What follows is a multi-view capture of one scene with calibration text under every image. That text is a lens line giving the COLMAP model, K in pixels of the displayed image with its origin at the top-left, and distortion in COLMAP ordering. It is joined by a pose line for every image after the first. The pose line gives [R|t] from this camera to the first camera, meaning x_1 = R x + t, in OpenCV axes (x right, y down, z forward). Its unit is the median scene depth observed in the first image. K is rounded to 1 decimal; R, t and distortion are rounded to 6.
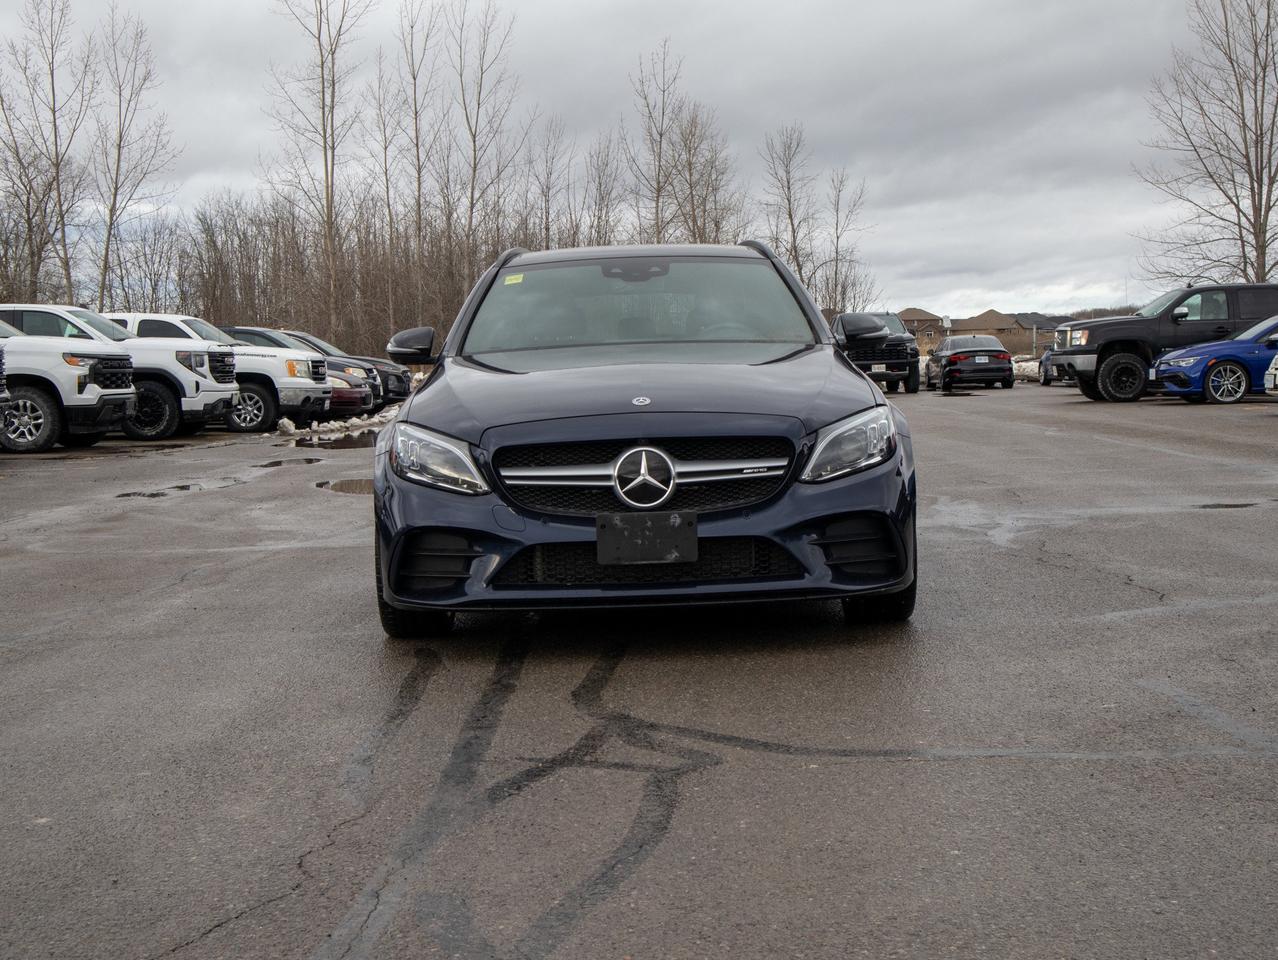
lens RADIAL K [[1909.8, 0, 639.0], [0, 1909.8, 480.0], [0, 0, 1]] dist [0.010962, 0.010687]
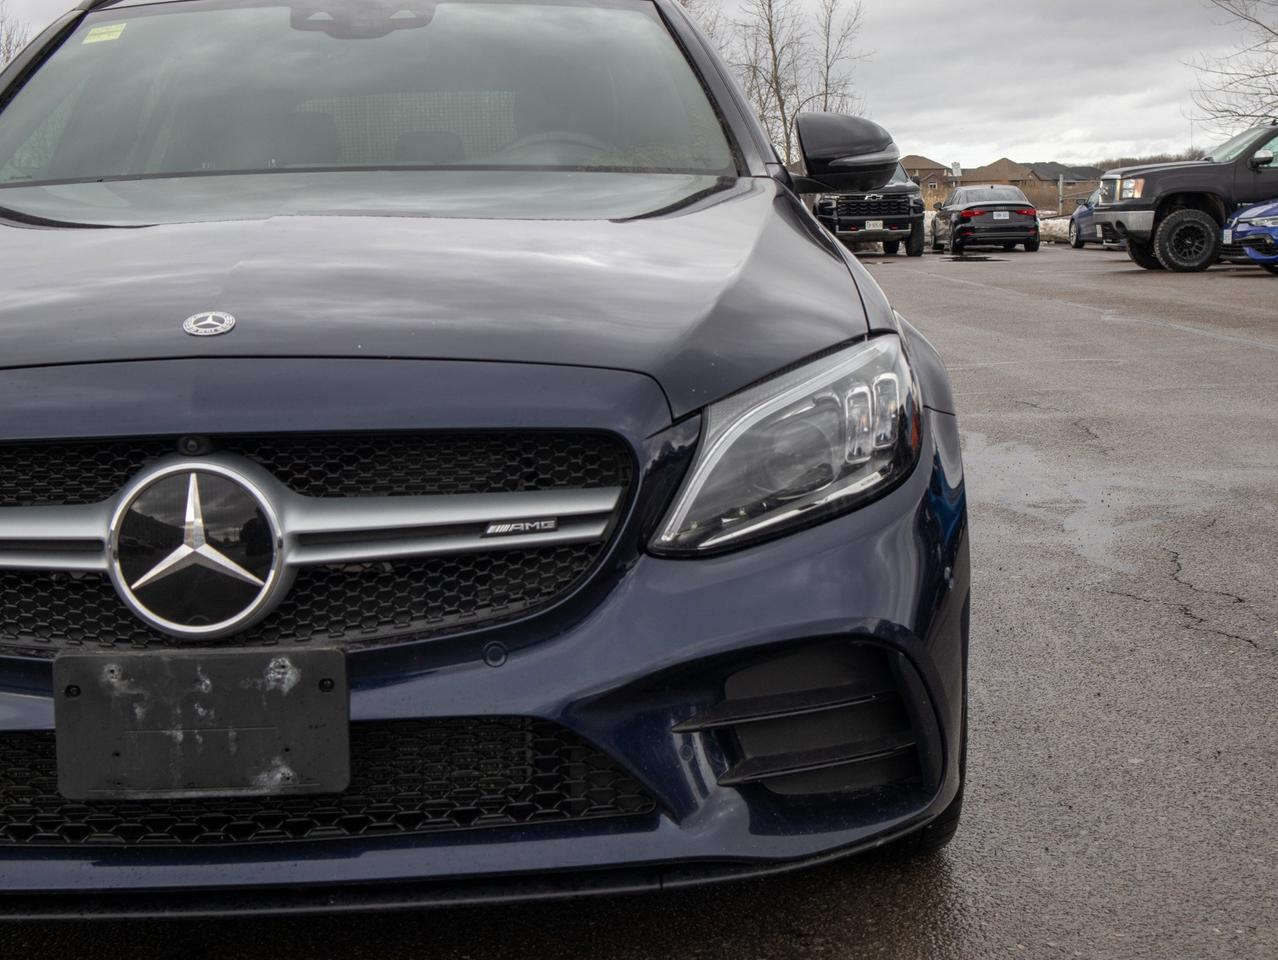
lens RADIAL K [[2156.7, 0, 639.0], [0, 2156.7, 480.0], [0, 0, 1]] dist [0.002933, 0.058470]
pose [[0.999812, 0.007531, 0.017874, 0.018045], [-0.008600, 0.998130, 0.060527, -0.009034], [-0.017385, -0.060669, 0.998007, 0.145125]]
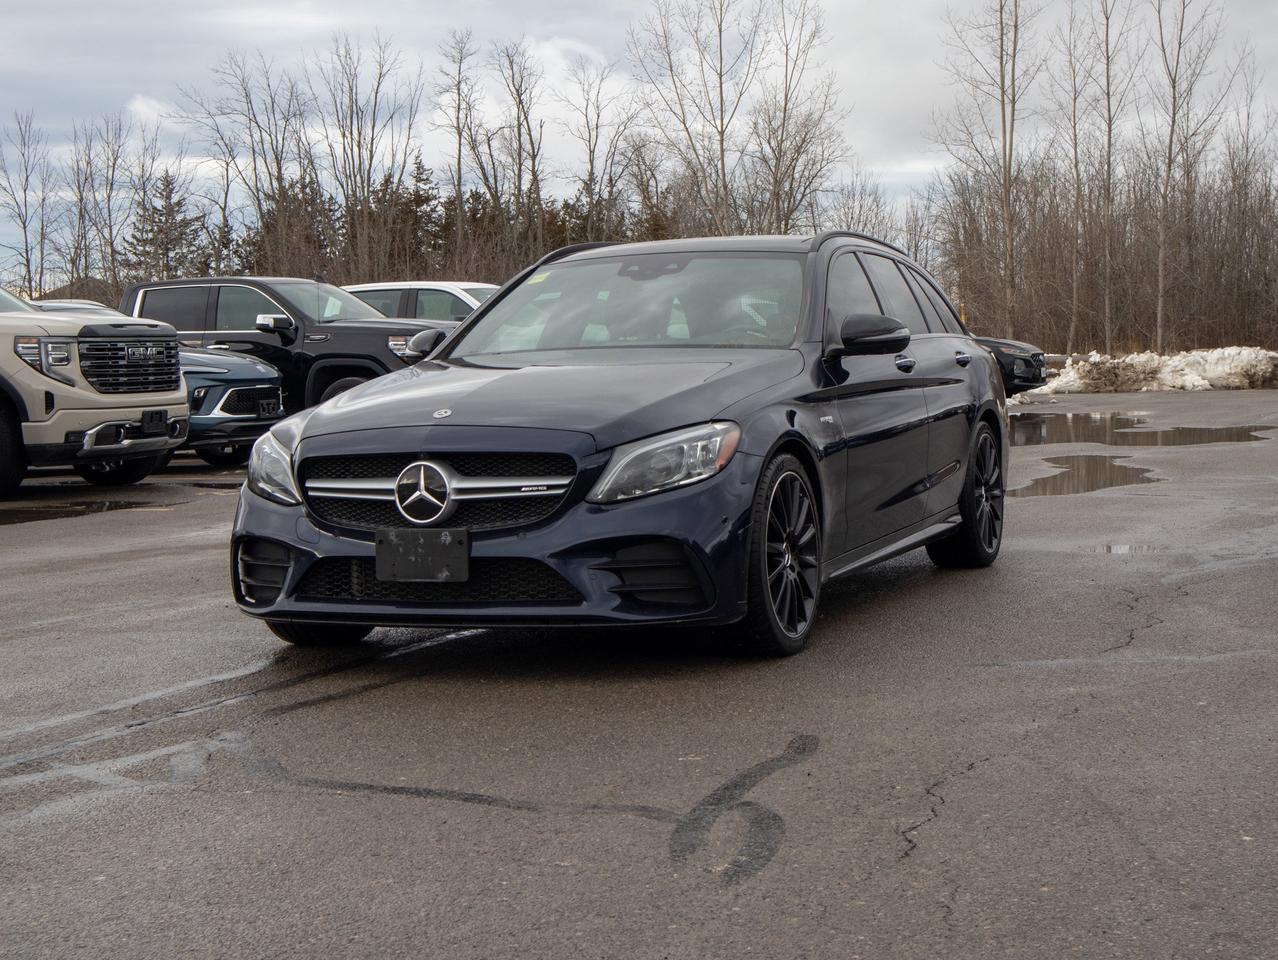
lens RADIAL K [[2156.7, 0, 639.0], [0, 2156.7, 480.0], [0, 0, 1]] dist [0.002933, 0.058470]
pose [[0.924509, 0.026128, -0.380264, 0.123899], [-0.024379, 0.999658, 0.009417, -0.004954], [0.380380, 0.000564, 0.924830, 0.006921]]
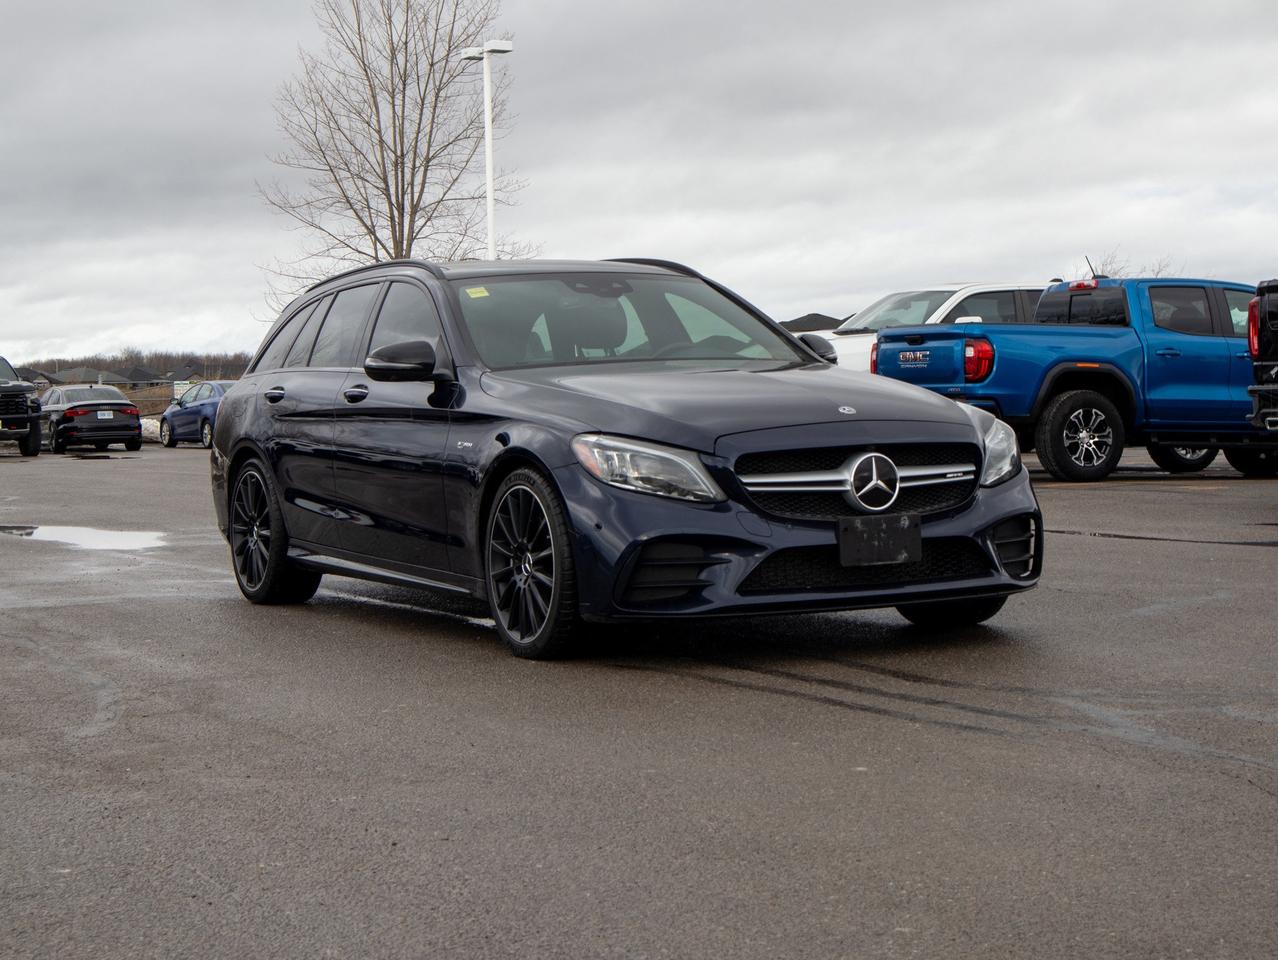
lens RADIAL K [[2439.4, 0, 639.0], [0, 2439.4, 480.0], [0, 0, 1]] dist [-0.026645, 0.024134]
pose [[0.886680, -0.009884, 0.462279, -0.172677], [0.028455, 0.999043, -0.033218, 0.009062], [-0.461508, 0.042608, 0.886112, -0.028285]]
